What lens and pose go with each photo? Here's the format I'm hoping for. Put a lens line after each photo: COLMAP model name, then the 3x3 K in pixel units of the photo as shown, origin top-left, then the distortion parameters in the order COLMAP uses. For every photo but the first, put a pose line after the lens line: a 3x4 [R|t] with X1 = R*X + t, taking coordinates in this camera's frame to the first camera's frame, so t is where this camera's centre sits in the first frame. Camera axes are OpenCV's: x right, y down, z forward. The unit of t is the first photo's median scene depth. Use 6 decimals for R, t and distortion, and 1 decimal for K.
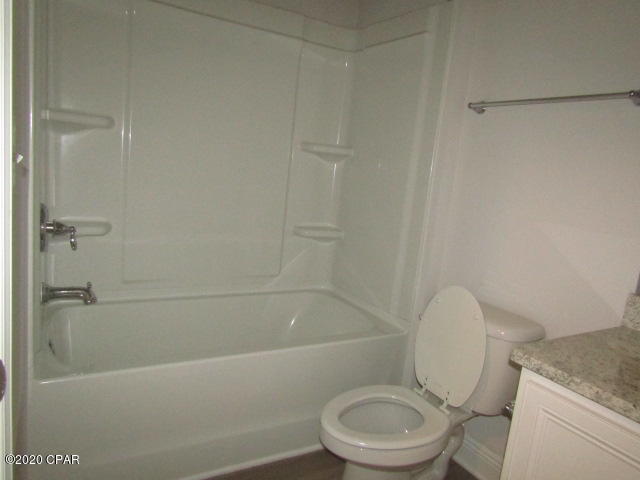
lens RADIAL K [[457.4, 0, 320.0], [0, 457.4, 240.0], [0, 0, 1]] dist [-0.005329, -0.001122]
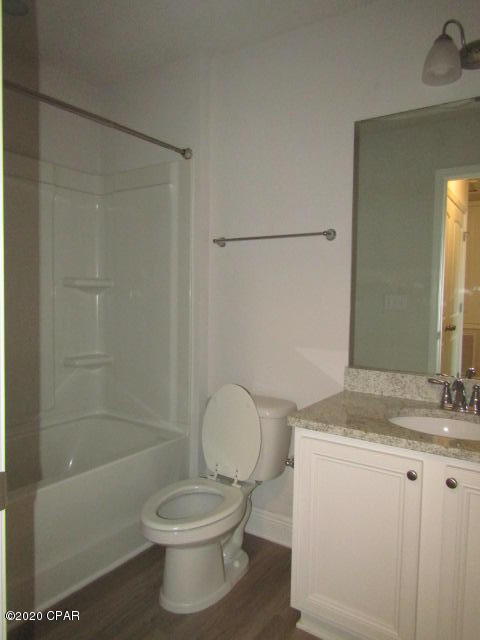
lens RADIAL K [[457.4, 0, 240.0], [0, 457.4, 320.0], [0, 0, 1]] dist [-0.005329, -0.001122]
pose [[0.904189, -0.115836, 0.411127, -0.166752], [0.149718, 0.987409, -0.051069, -0.004642], [-0.400034, 0.107729, 0.910147, -0.167779]]
